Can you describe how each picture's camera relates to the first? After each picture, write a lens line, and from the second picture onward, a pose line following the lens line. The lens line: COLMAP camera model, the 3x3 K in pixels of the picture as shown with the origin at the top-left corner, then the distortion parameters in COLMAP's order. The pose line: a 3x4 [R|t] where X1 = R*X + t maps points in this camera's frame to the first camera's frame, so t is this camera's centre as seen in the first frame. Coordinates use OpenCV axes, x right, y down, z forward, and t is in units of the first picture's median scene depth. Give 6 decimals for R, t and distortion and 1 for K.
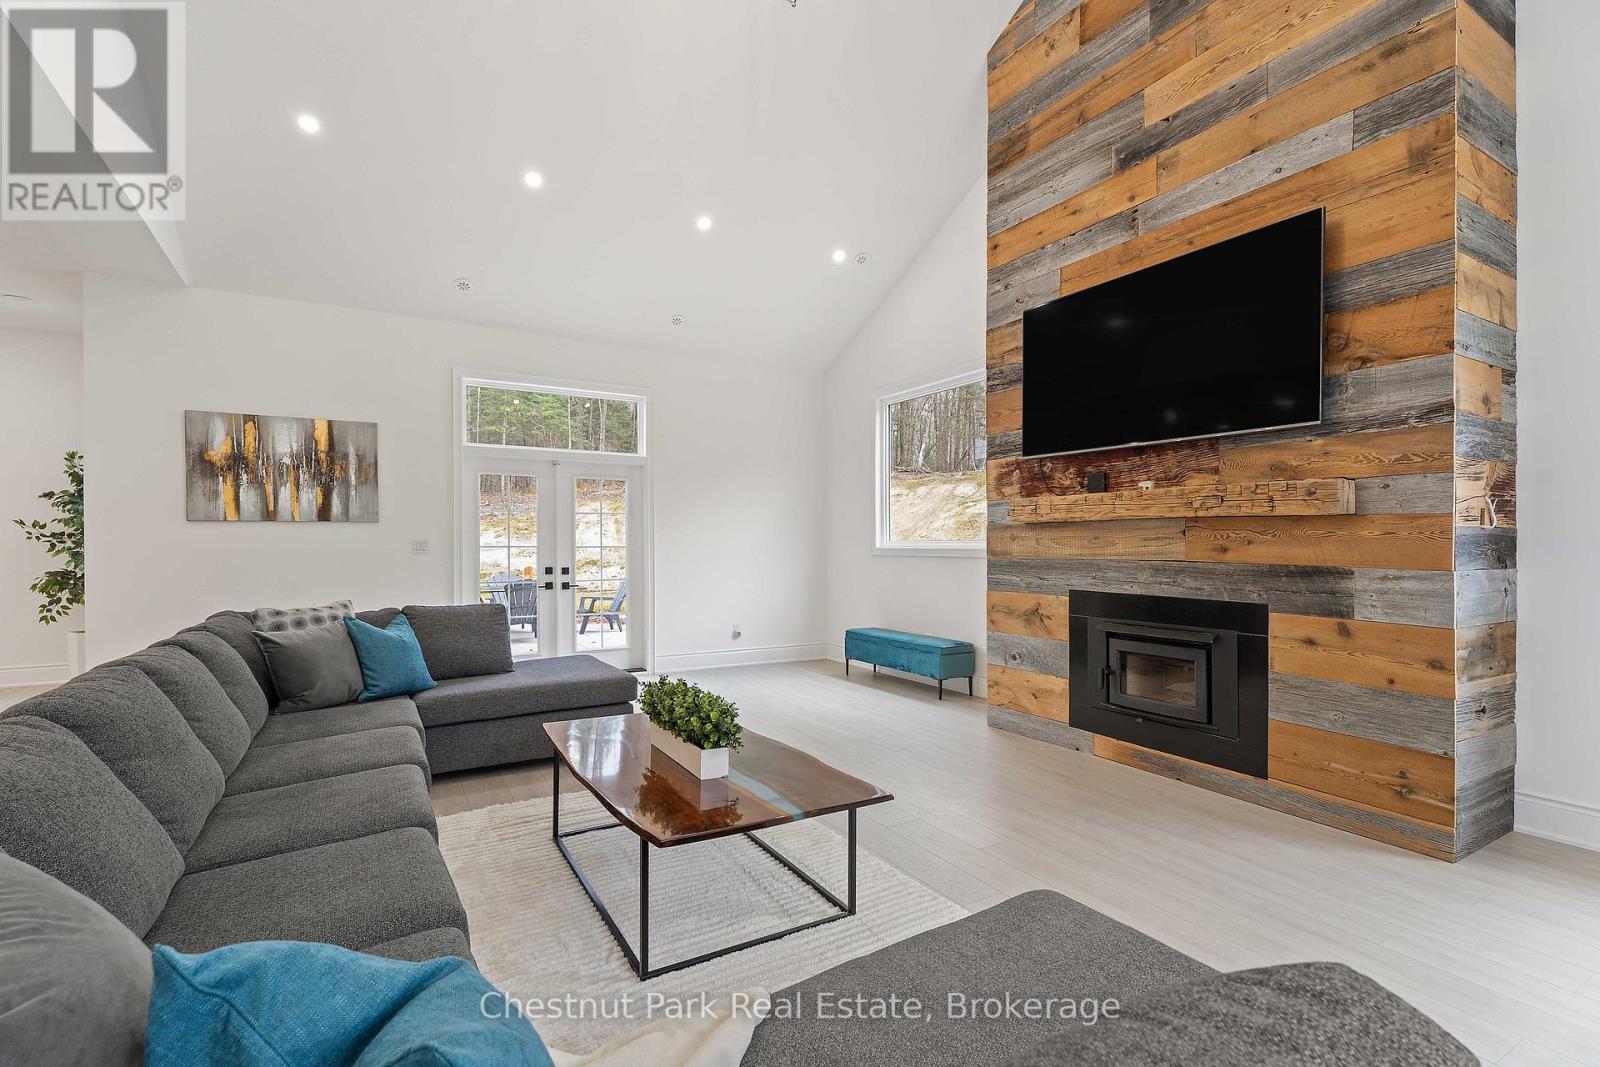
lens RADIAL K [[728.2, 0, 800.2], [0, 728.2, 545.3], [0, 0, 1]] dist [0.007777, 0.001270]
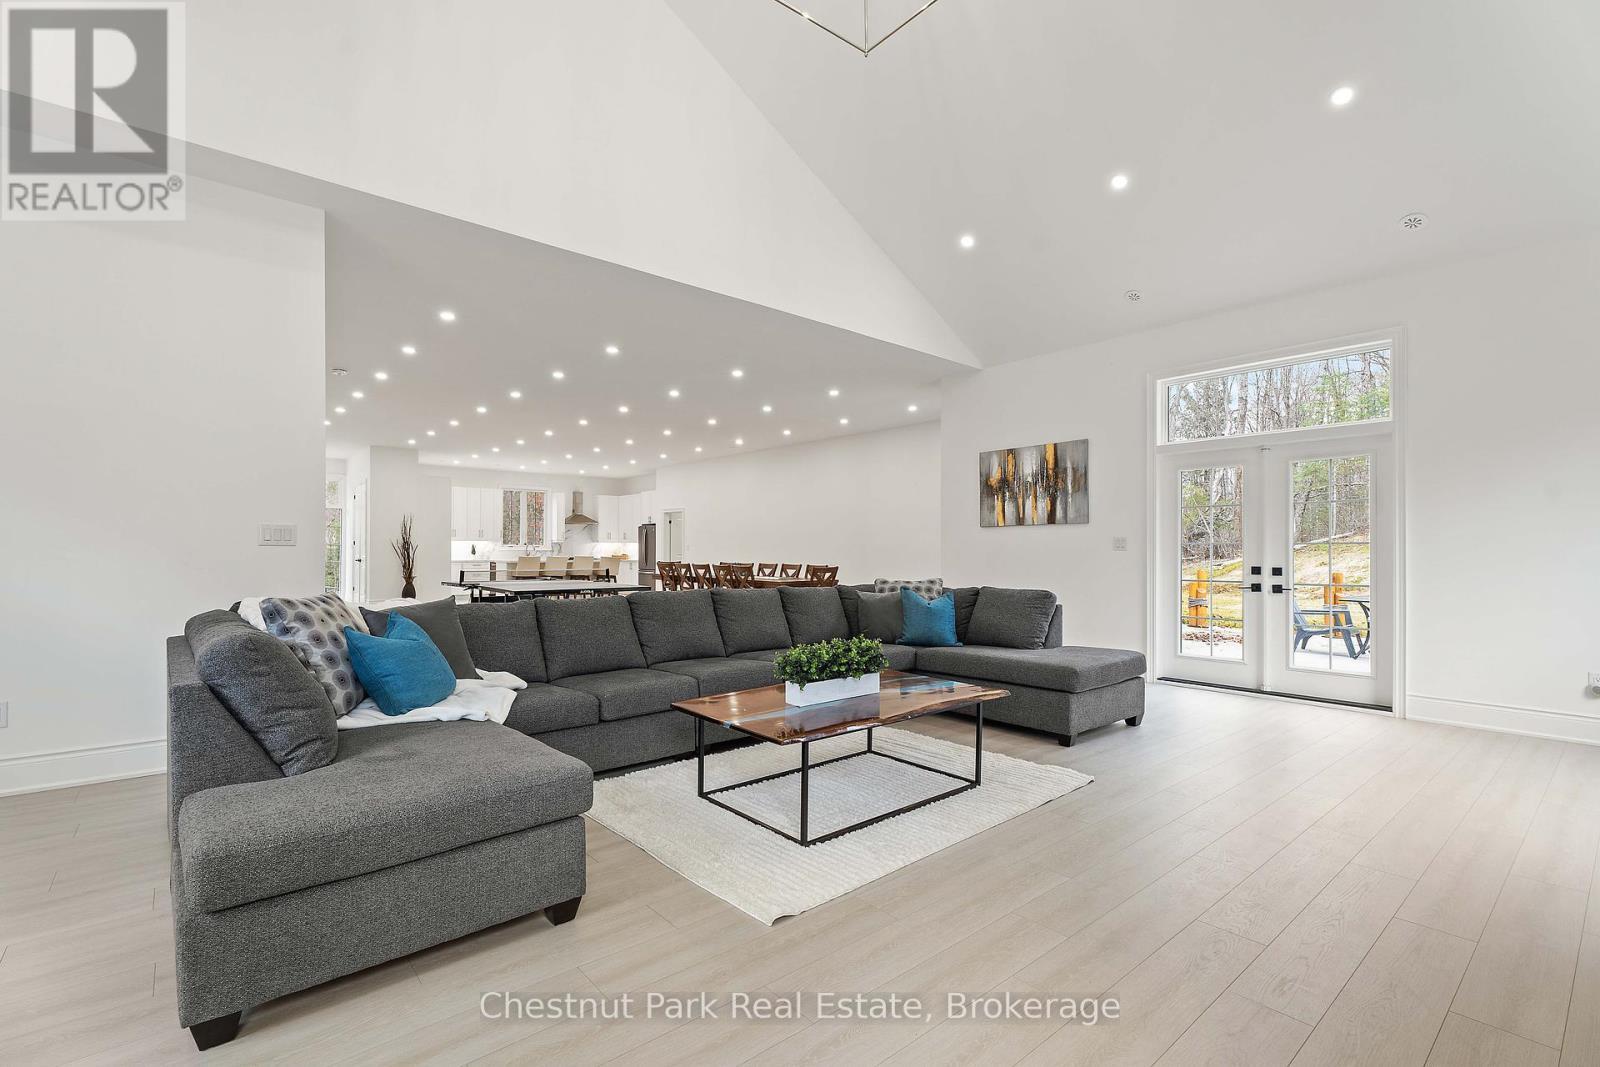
lens RADIAL K [[743.1, 0, 789.6], [0, 743.1, 518.6], [0, 0, 1]] dist [0.050072, 0.000855]
pose [[0.178222, -0.045996, -0.982915, 0.541393], [-0.006325, 0.998833, -0.047888, 0.022793], [0.983970, 0.014751, 0.177723, 0.332073]]
